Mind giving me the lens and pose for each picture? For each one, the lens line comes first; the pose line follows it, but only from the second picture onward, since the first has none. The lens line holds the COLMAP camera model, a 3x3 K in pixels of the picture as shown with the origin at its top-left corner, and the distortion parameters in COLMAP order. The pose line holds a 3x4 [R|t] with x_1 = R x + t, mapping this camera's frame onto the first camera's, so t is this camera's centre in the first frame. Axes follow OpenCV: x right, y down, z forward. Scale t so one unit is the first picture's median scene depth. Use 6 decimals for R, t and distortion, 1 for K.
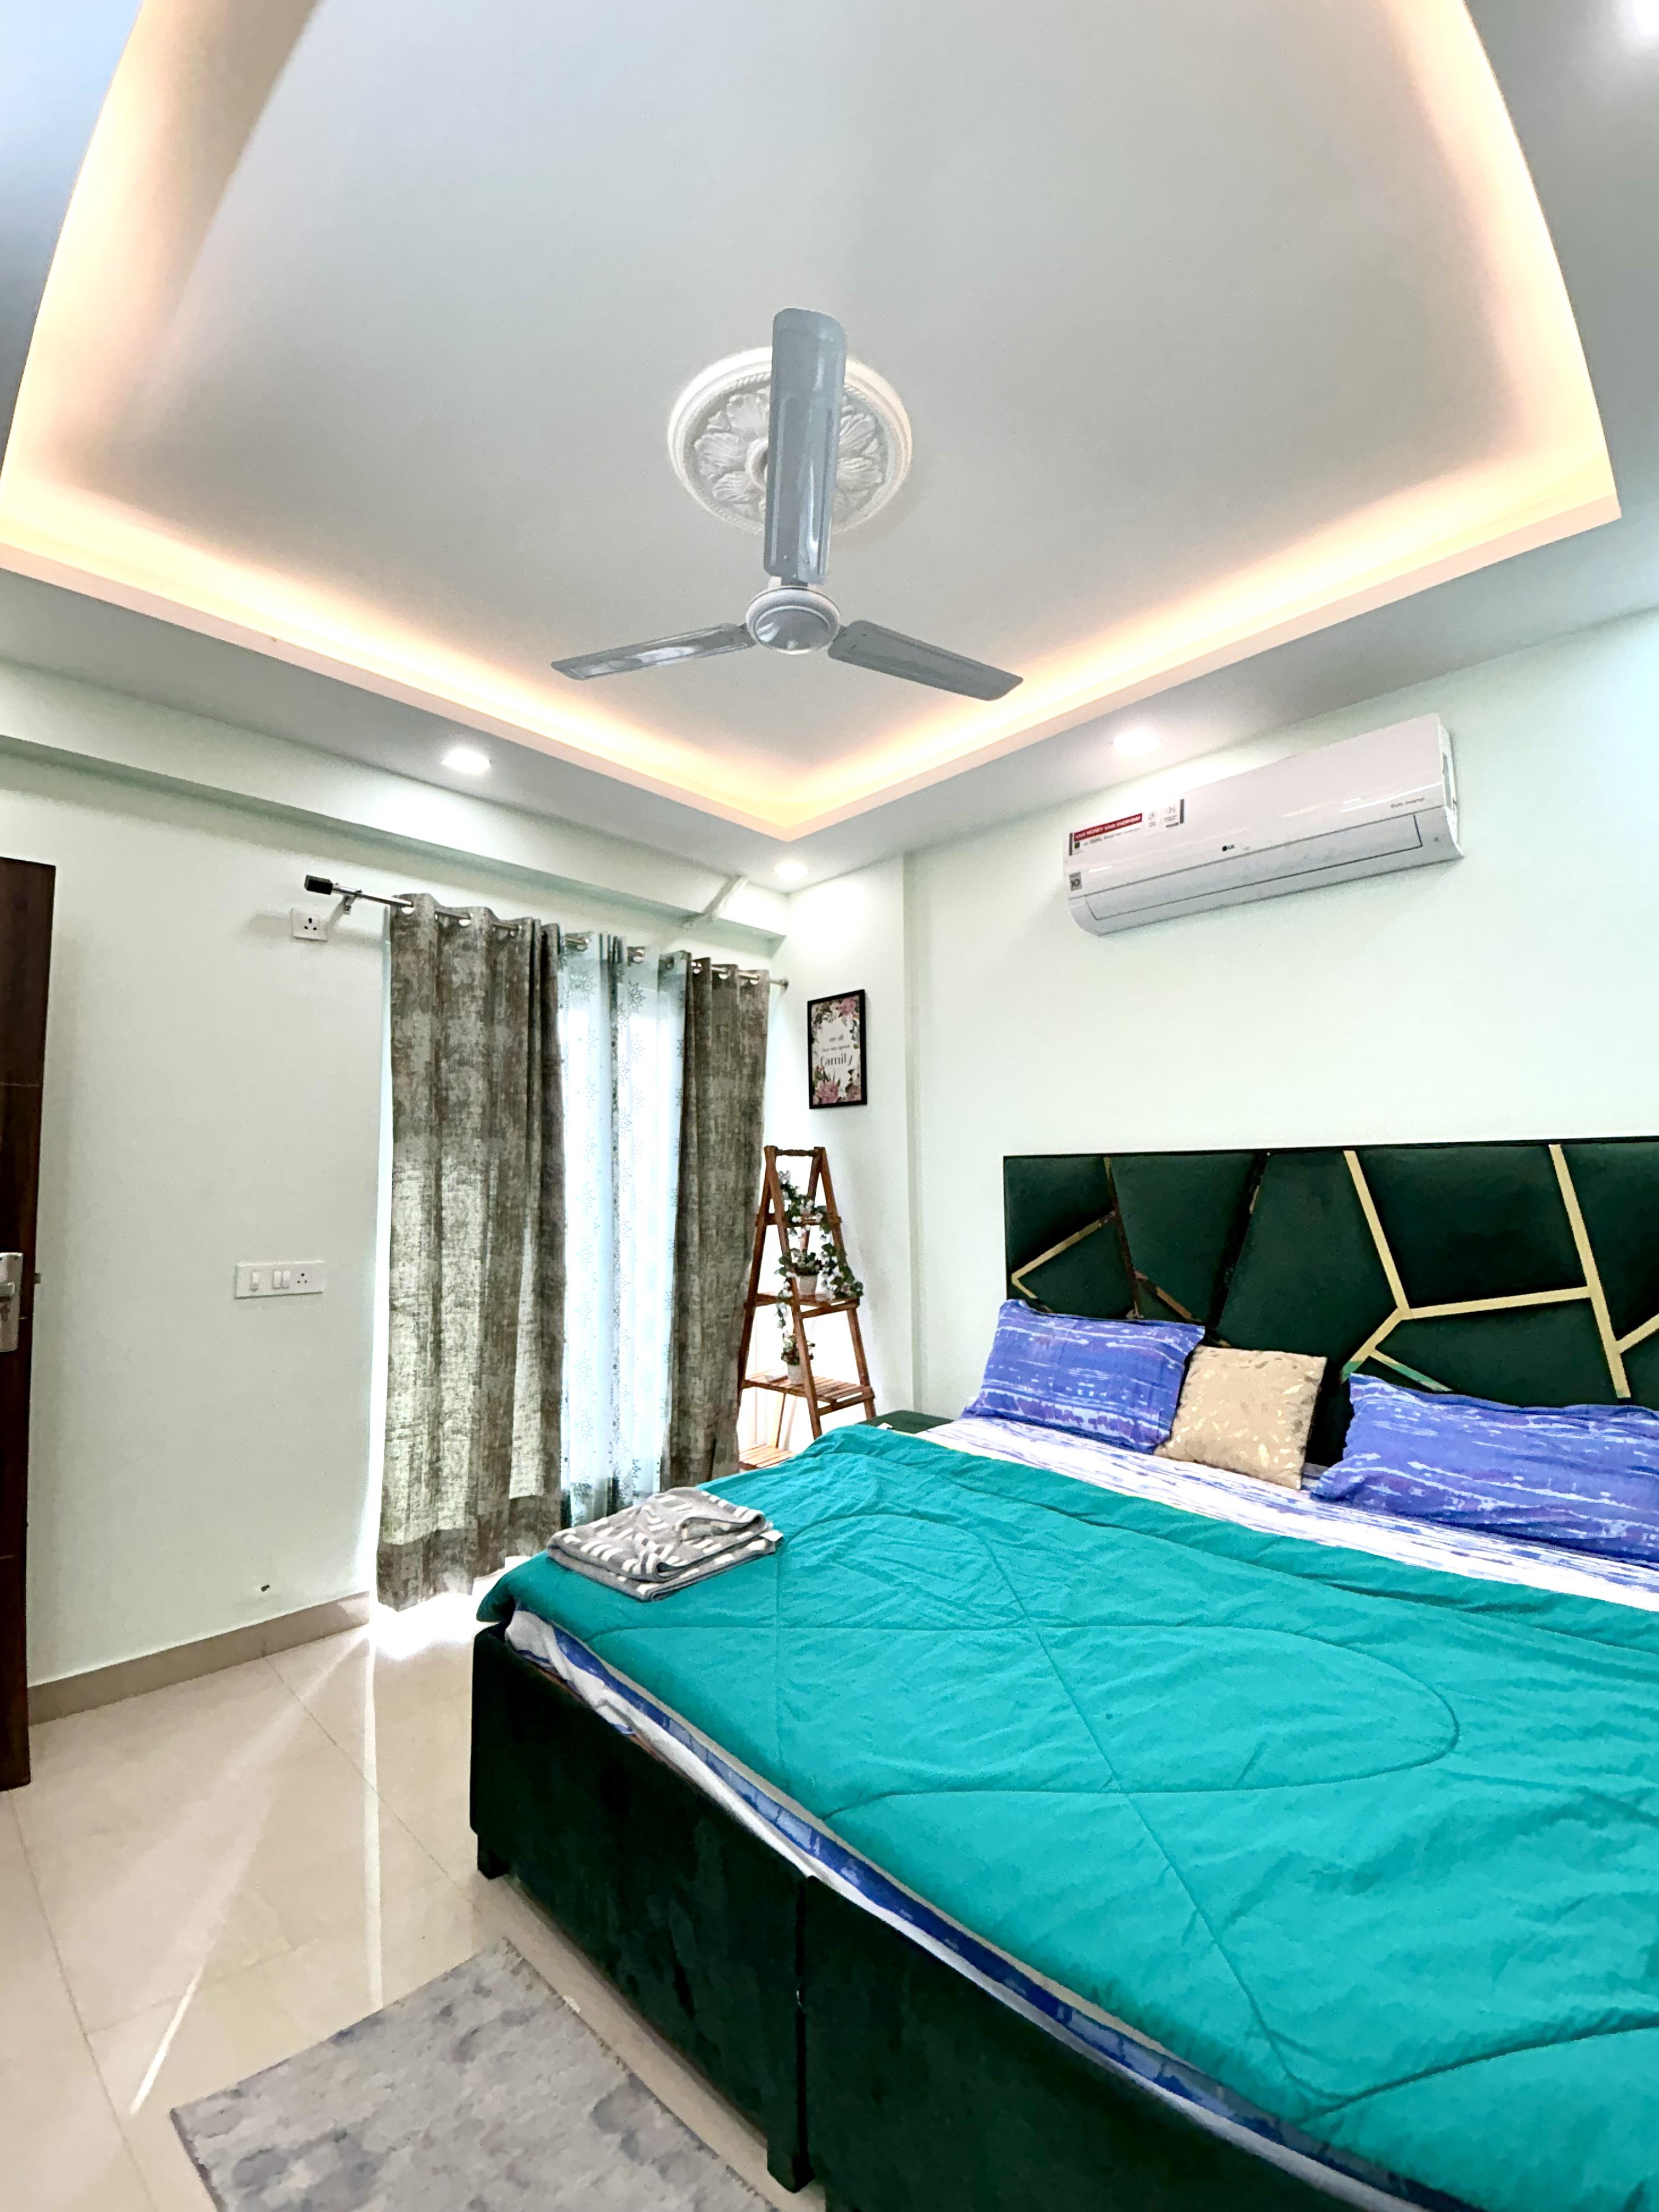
lens RADIAL K [[896.8, 0, 826.4], [0, 896.8, 1120.4], [0, 0, 1]] dist [-0.000747, -0.000141]
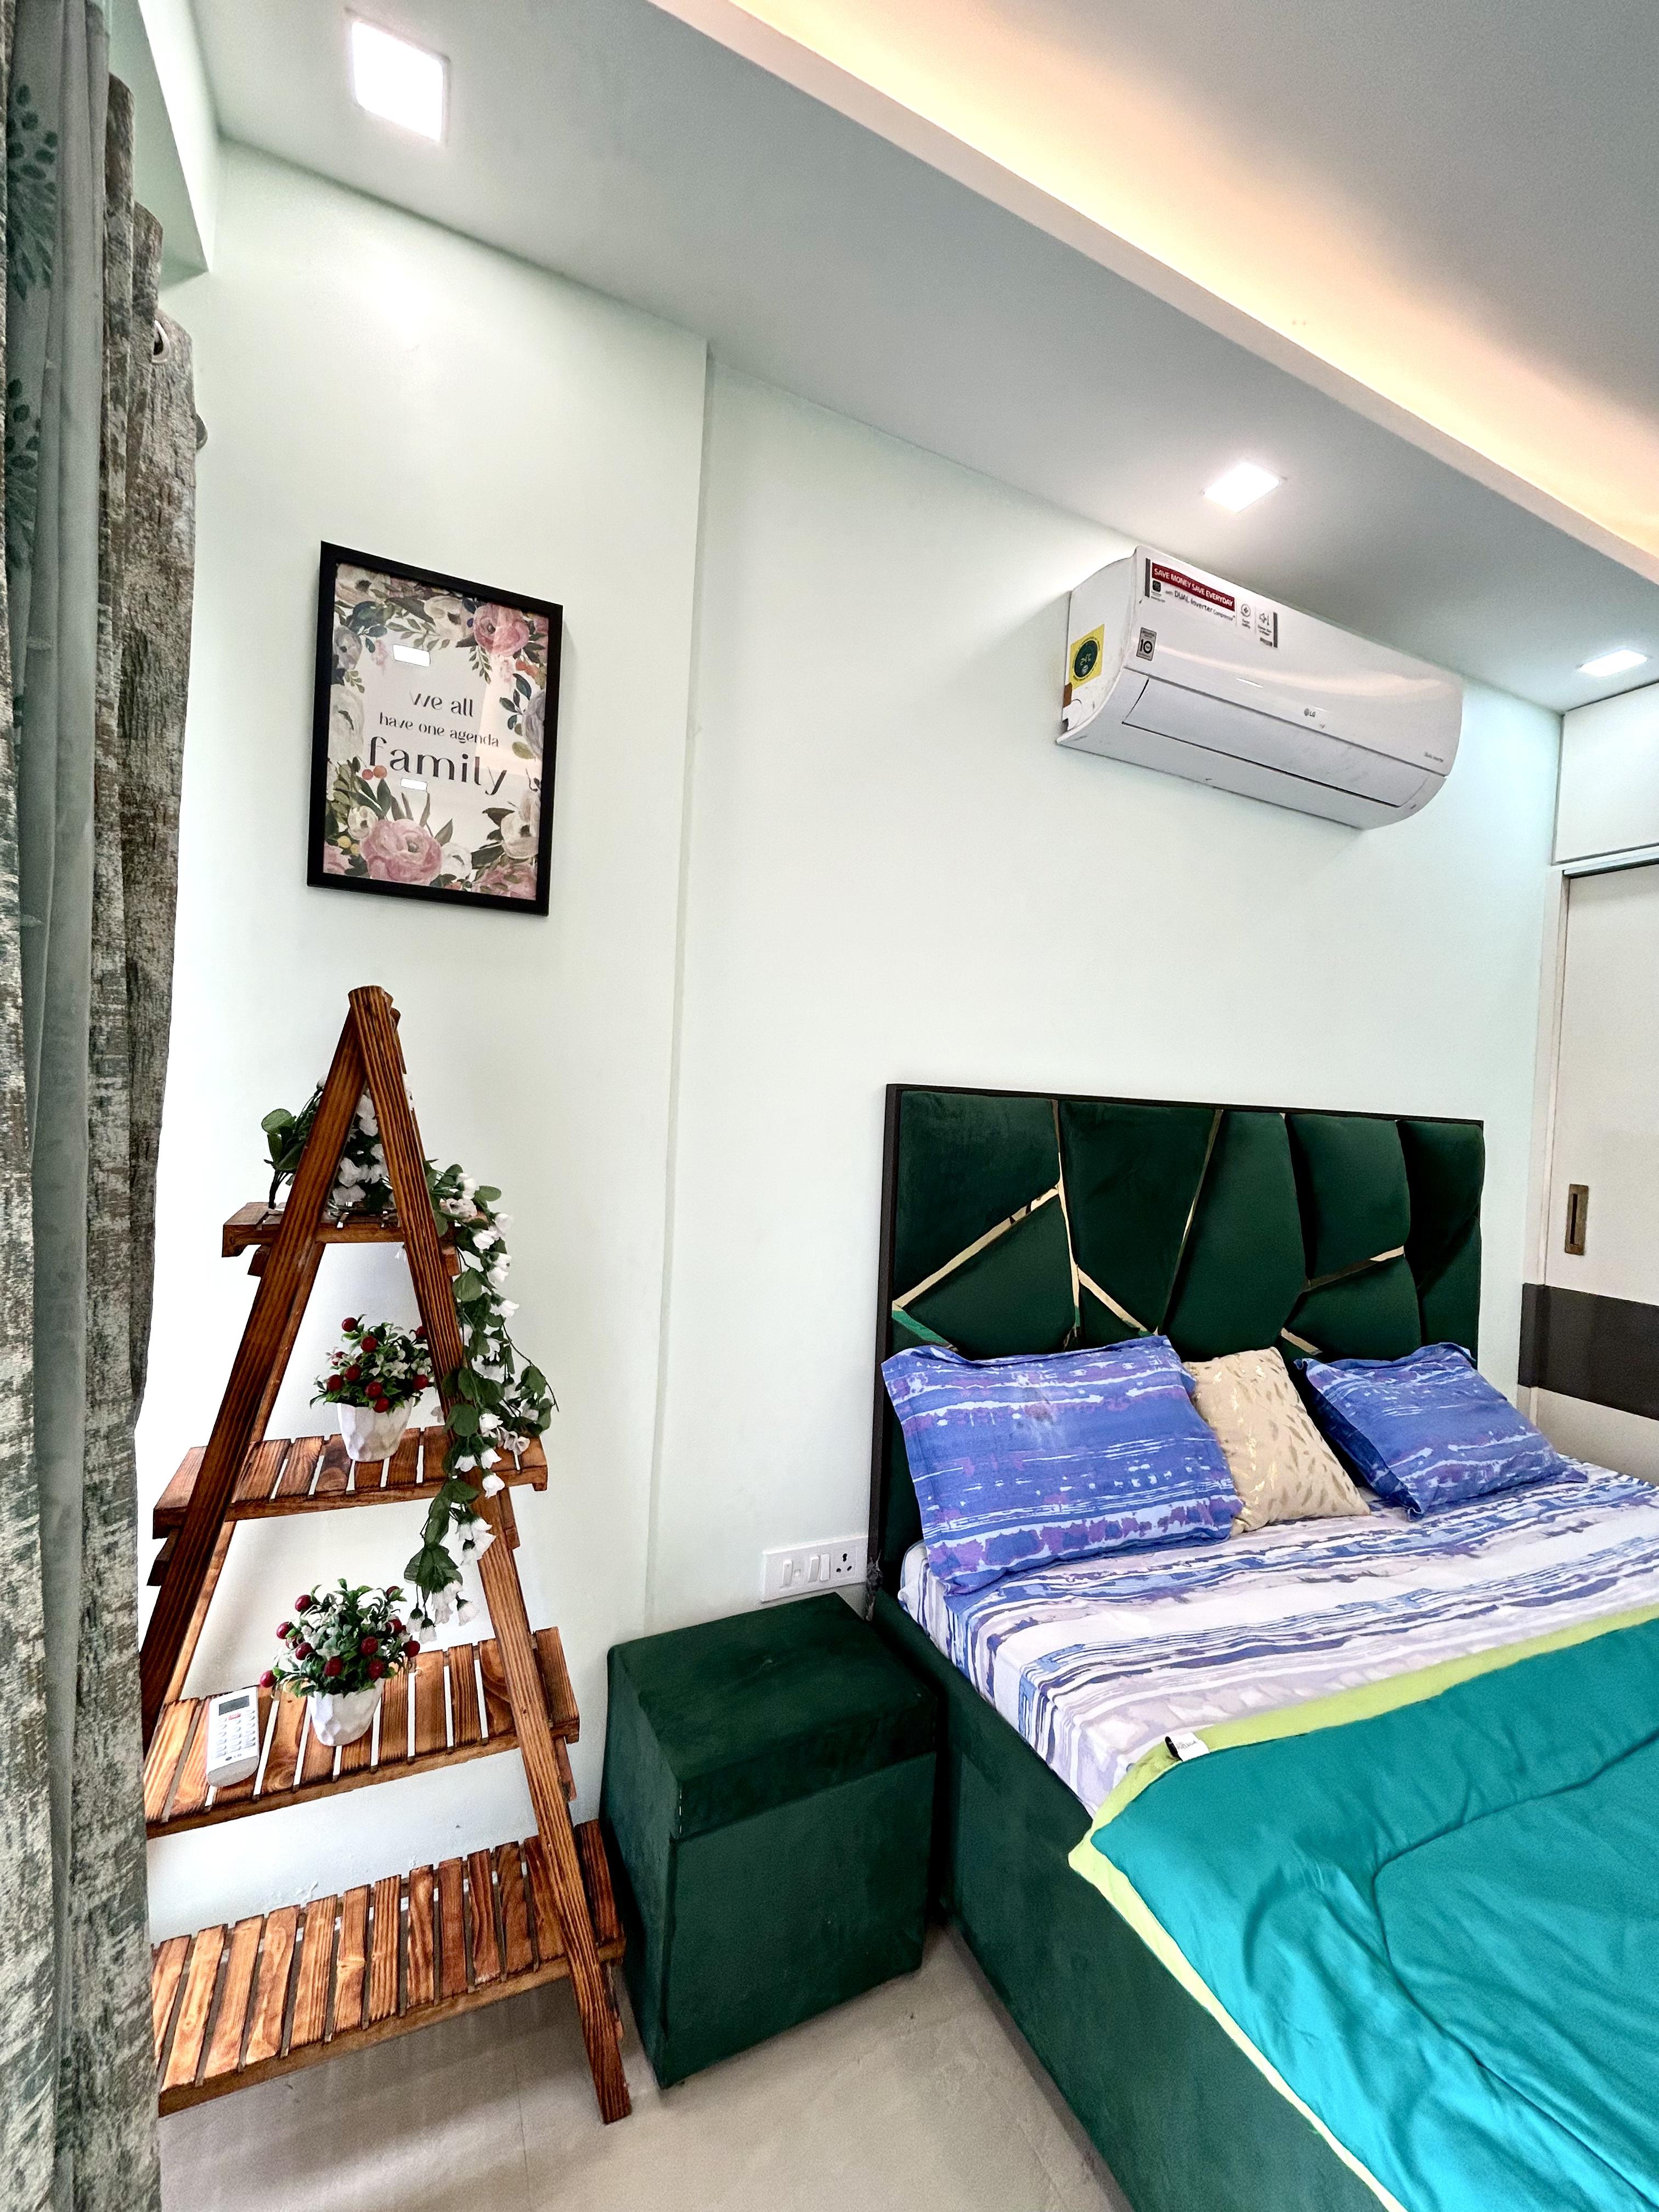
lens RADIAL K [[896.8, 0, 826.4], [0, 896.8, 1120.4], [0, 0, 1]] dist [-0.000747, -0.000141]
pose [[0.335176, 0.010767, 0.942094, -0.360411], [-0.118444, 0.992483, 0.030797, 0.056542], [-0.934681, -0.121908, 0.333932, 0.973280]]
